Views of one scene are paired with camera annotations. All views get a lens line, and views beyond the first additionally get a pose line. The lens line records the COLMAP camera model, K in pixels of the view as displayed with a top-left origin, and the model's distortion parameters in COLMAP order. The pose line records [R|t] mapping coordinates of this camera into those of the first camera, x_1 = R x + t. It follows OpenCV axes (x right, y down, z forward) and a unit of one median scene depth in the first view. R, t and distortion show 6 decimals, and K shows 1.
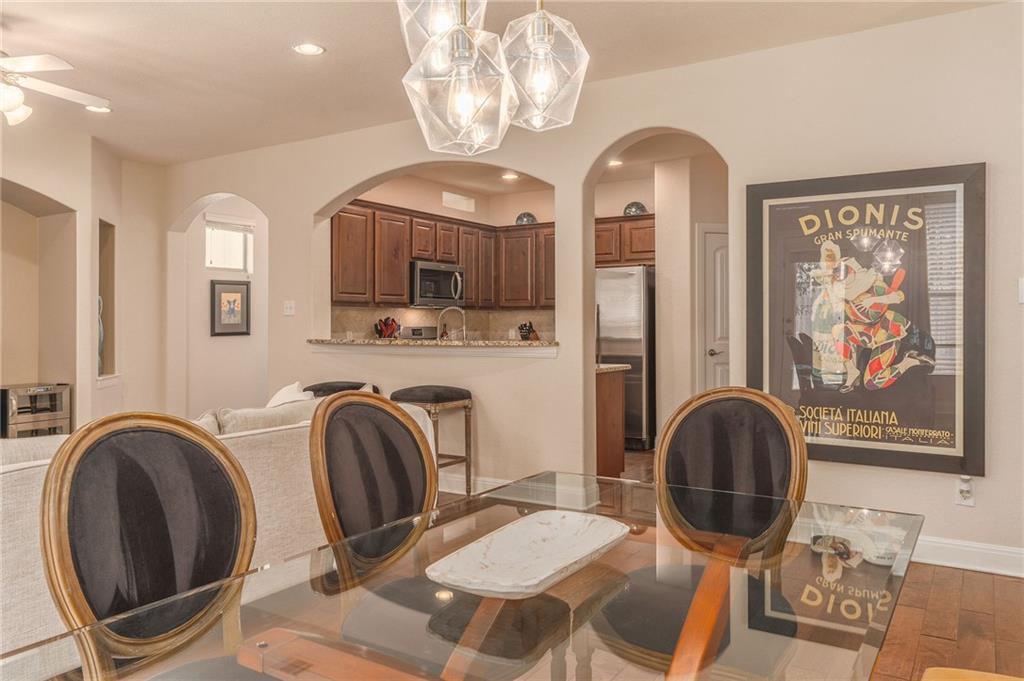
lens RADIAL K [[758.3, 0, 508.4], [0, 758.3, 333.0], [0, 0, 1]] dist [0.008451, 0.001132]
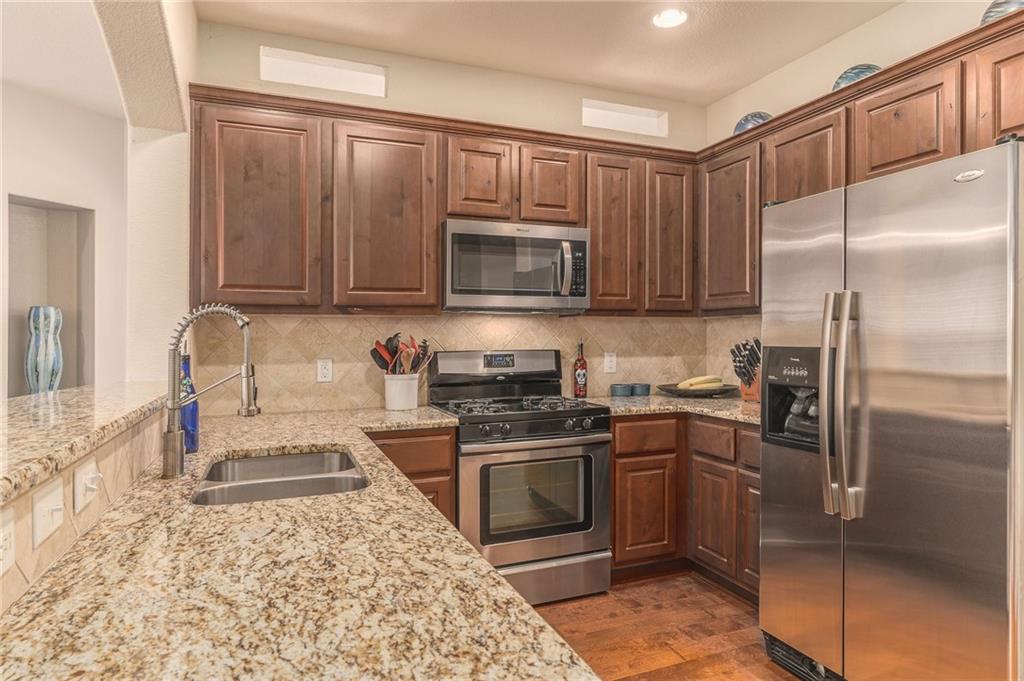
lens RADIAL K [[615.3, 0, 551.1], [0, 615.3, 334.7], [0, 0, 1]] dist [0.004012, -0.000005]
pose [[0.828284, -0.001988, -0.560304, 0.149828], [-0.002824, 0.999966, -0.007723, -0.015792], [0.560301, 0.007979, 0.828251, 0.665857]]
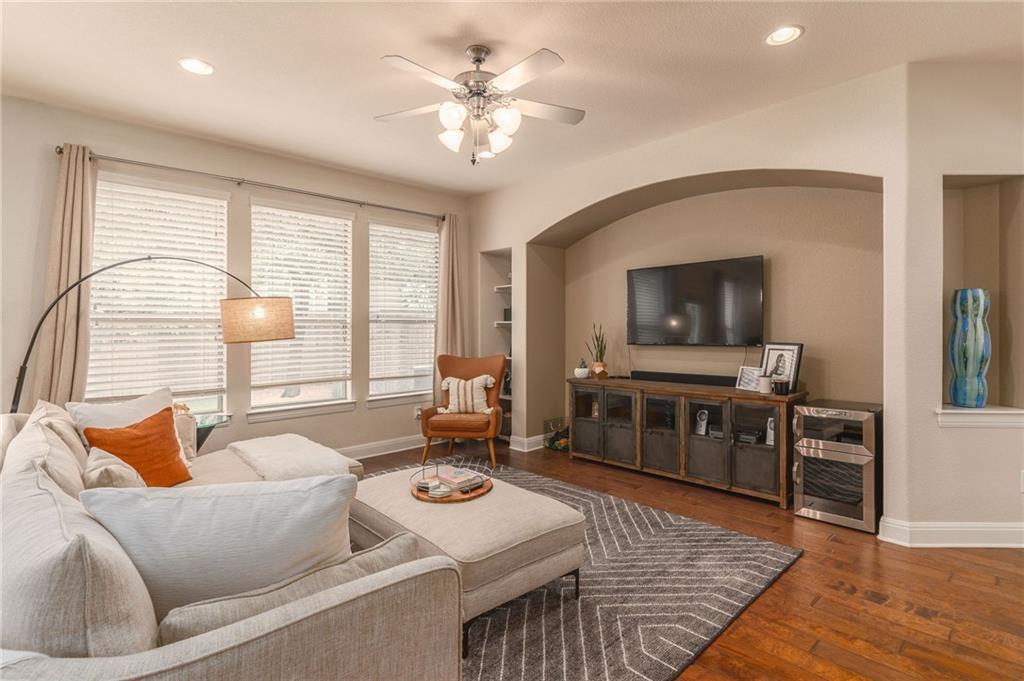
lens RADIAL K [[492.5, 0, 520.1], [0, 492.5, 320.8], [0, 0, 1]] dist [-0.000238, 0.000046]
pose [[-0.230532, -0.015703, -0.972938, -0.015554], [-0.004763, 0.999876, -0.015009, -0.009952], [0.973053, 0.001175, -0.230578, 0.604625]]
